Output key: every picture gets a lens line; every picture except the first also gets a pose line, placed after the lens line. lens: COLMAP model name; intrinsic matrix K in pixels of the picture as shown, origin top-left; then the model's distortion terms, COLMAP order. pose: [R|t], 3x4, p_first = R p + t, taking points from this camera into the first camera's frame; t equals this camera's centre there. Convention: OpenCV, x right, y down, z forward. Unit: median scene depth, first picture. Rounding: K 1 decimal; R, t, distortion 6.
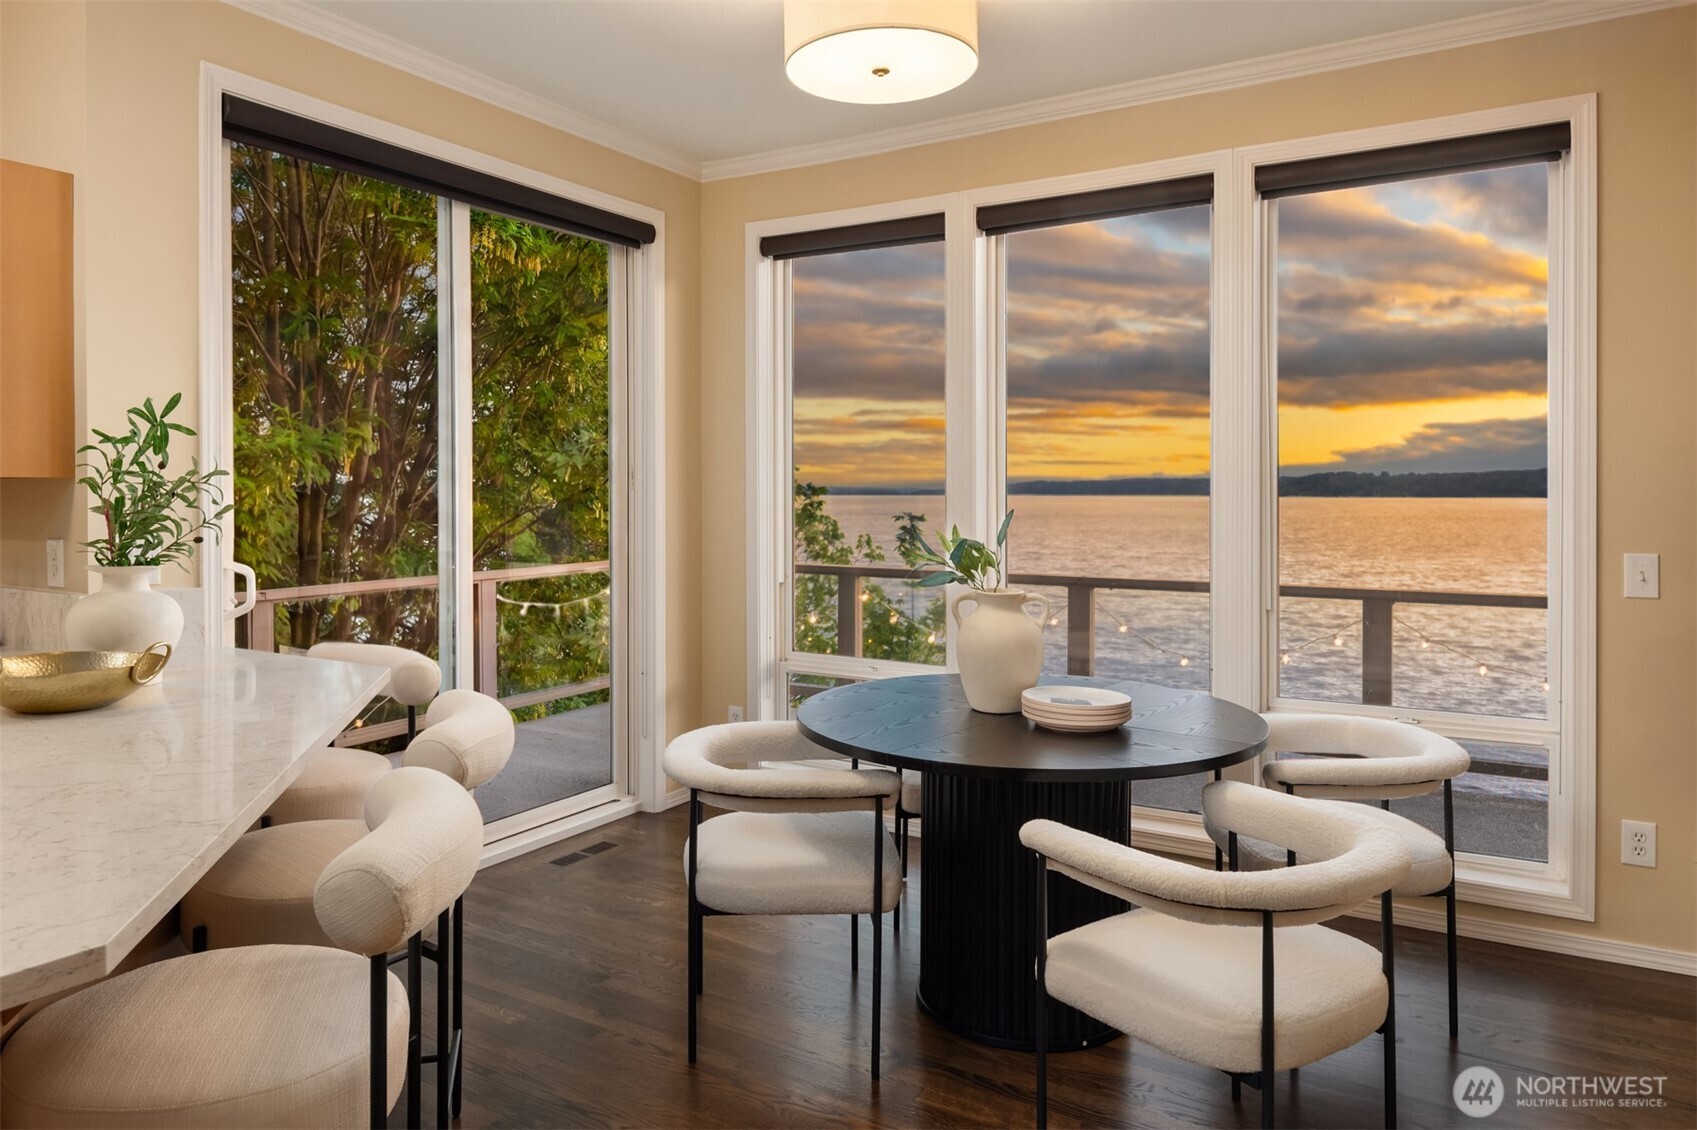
lens RADIAL K [[1107.0, 0, 837.9], [0, 1107.0, 495.8], [0, 0, 1]] dist [-0.001092, -0.005823]
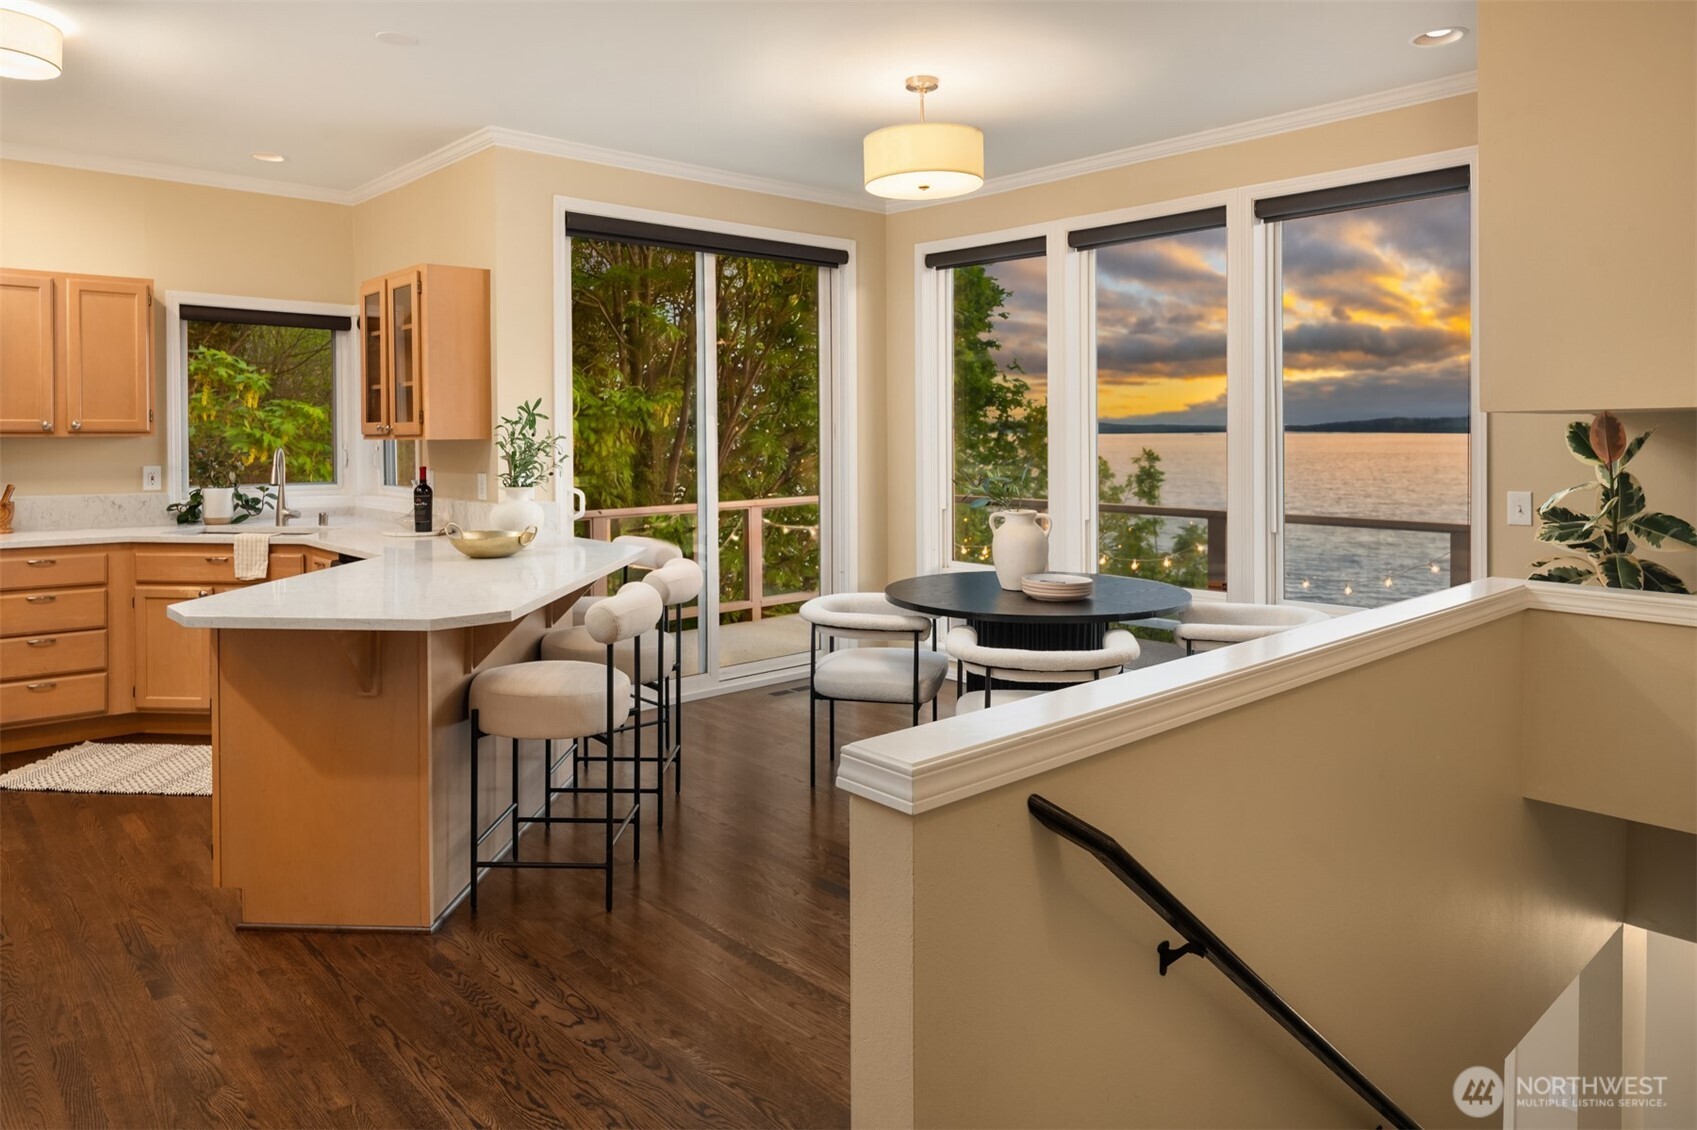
lens RADIAL K [[1107.0, 0, 831.4], [0, 1107.0, 429.9], [0, 0, 1]] dist [-0.001092, -0.005823]
pose [[0.956739, -0.006241, -0.290881, 0.316099], [0.004807, 0.999973, -0.005646, -0.016255], [0.290909, 0.004003, 0.956742, -0.490489]]
